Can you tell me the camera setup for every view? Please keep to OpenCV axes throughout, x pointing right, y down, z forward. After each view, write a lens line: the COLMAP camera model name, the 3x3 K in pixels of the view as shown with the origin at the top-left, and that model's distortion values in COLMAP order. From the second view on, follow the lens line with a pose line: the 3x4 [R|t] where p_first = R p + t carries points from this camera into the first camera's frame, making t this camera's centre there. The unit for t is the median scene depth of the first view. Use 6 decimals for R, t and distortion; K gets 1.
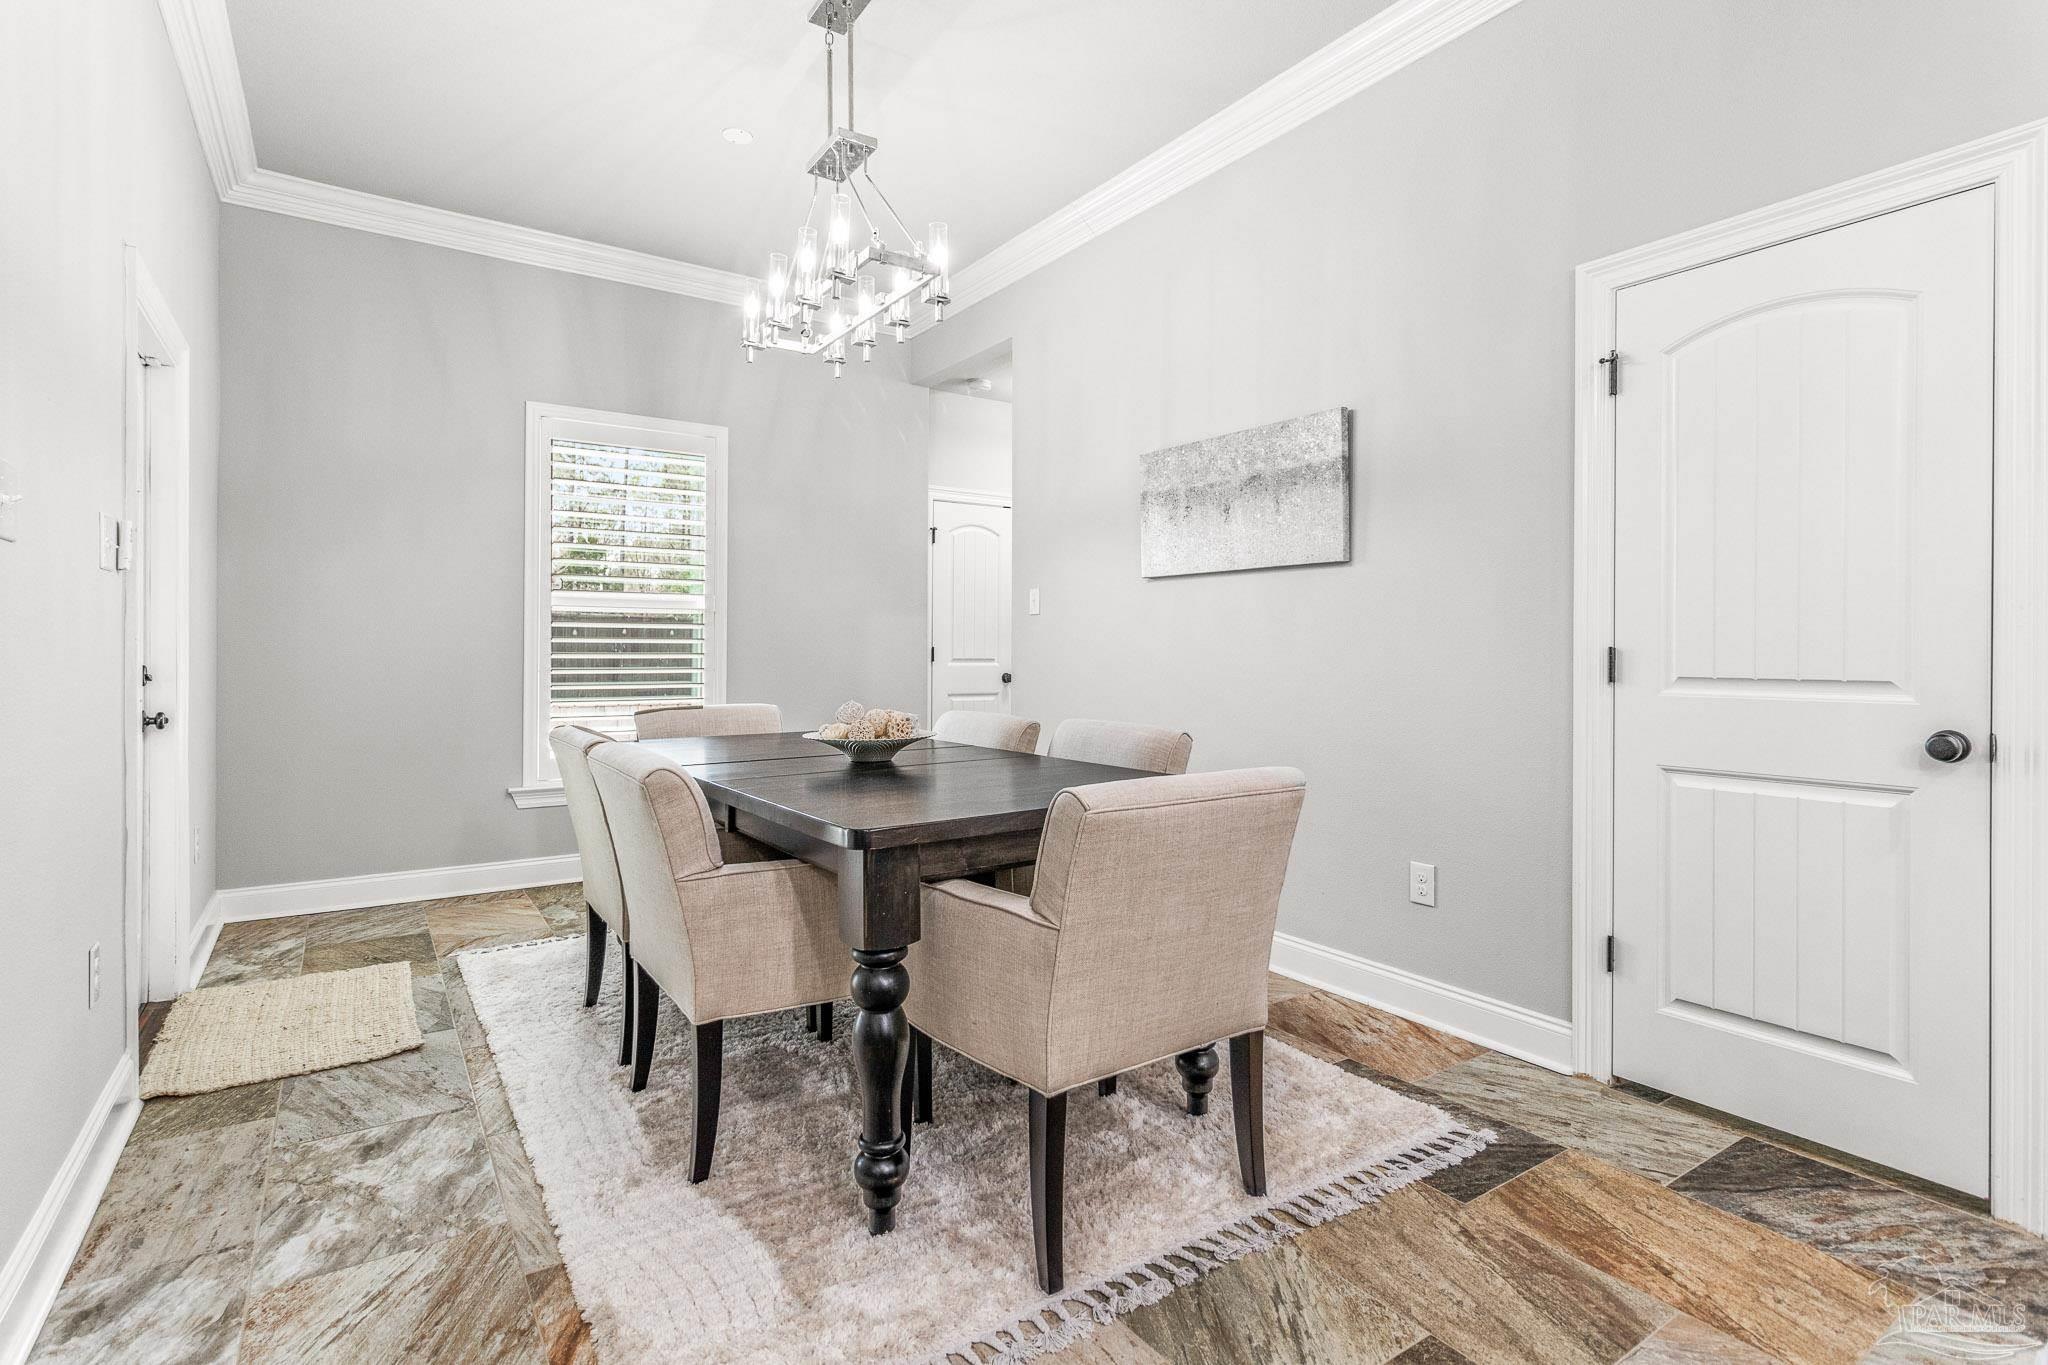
lens RADIAL K [[975.8, 0, 1031.4], [0, 975.8, 652.4], [0, 0, 1]] dist [-0.001596, 0.001576]
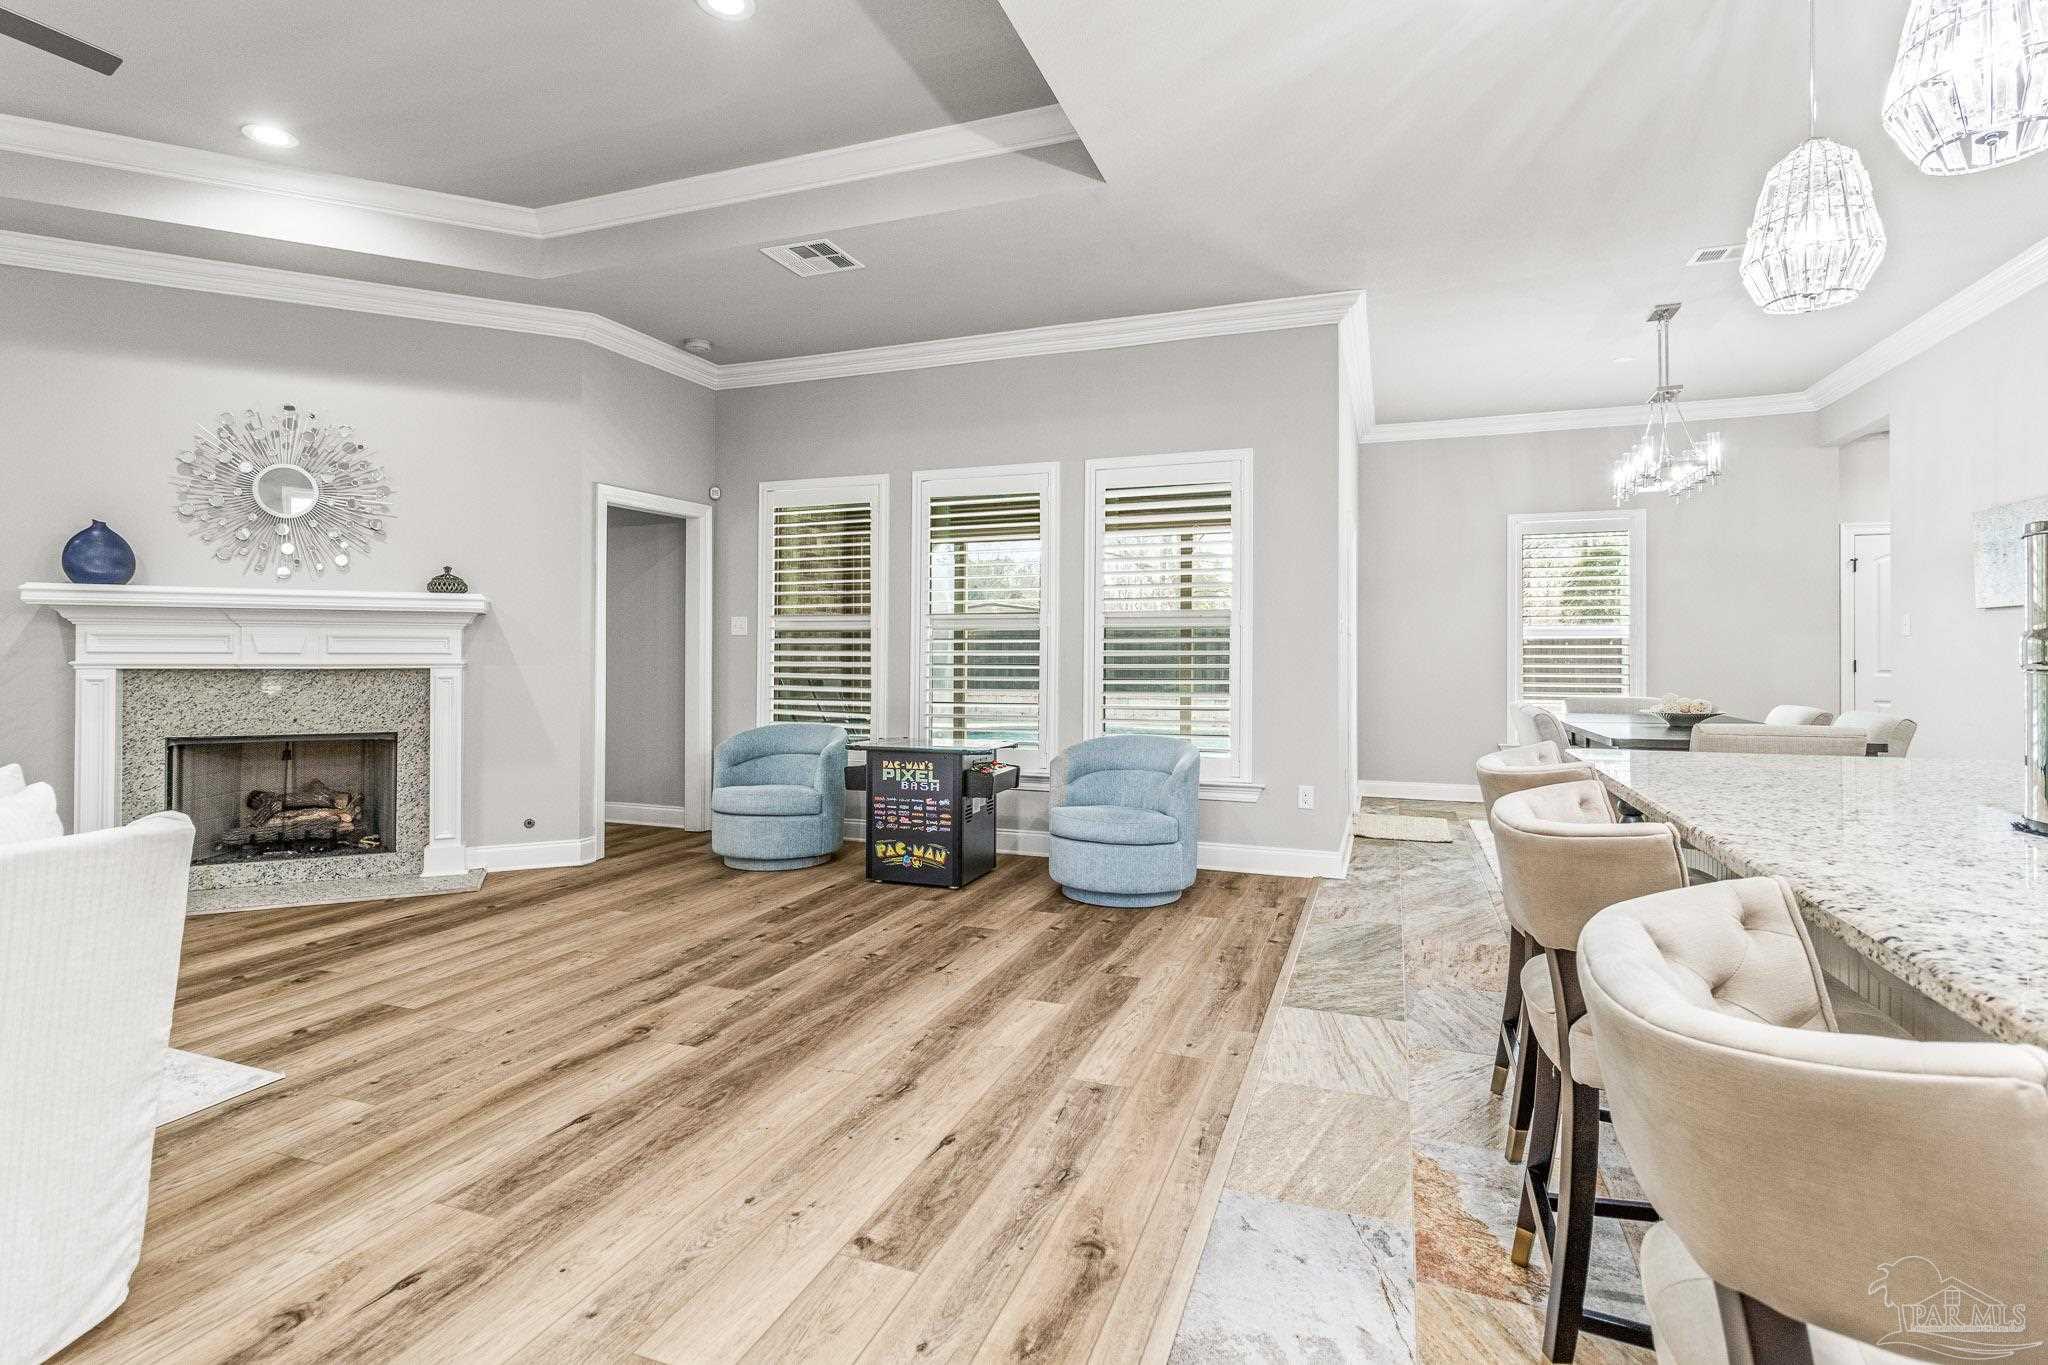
lens RADIAL K [[975.8, 0, 1038.4], [0, 975.8, 653.7], [0, 0, 1]] dist [-0.001596, 0.001576]
pose [[0.577362, -0.005800, -0.816468, 0.816511], [0.000822, 0.999978, -0.006523, -0.018528], [0.816488, 0.003095, 0.577354, -1.331208]]
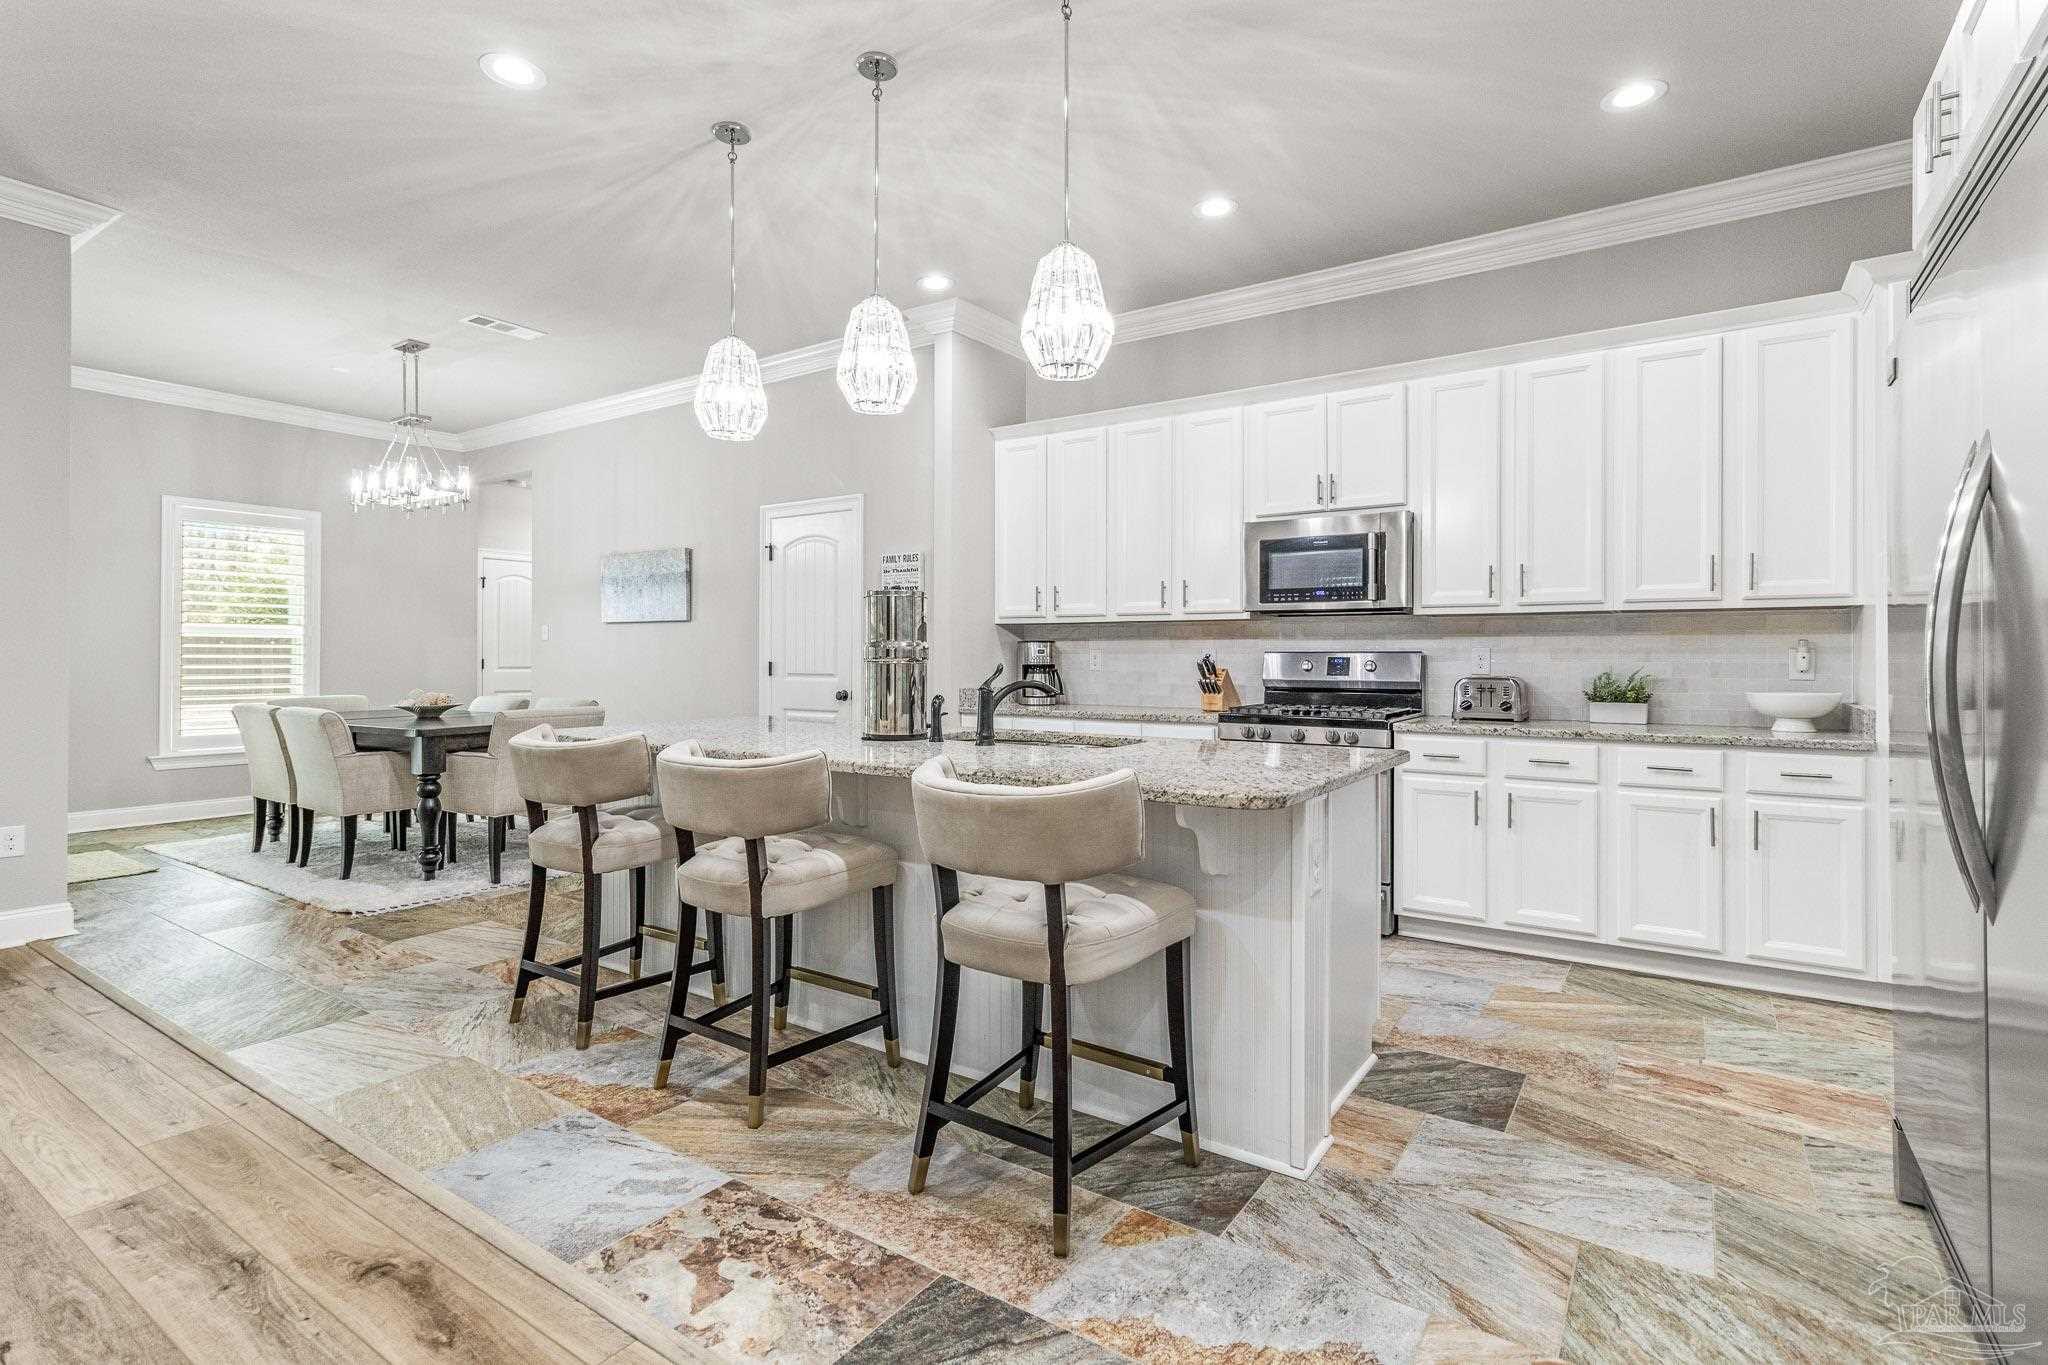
lens RADIAL K [[975.8, 0, 1022.0], [0, 975.8, 648.6], [0, 0, 1]] dist [-0.001596, 0.001576]
pose [[0.931080, 0.000486, 0.364814, 0.326544], [0.003329, 0.999946, -0.009828, -0.013883], [-0.364799, 0.010365, 0.931029, -1.780540]]
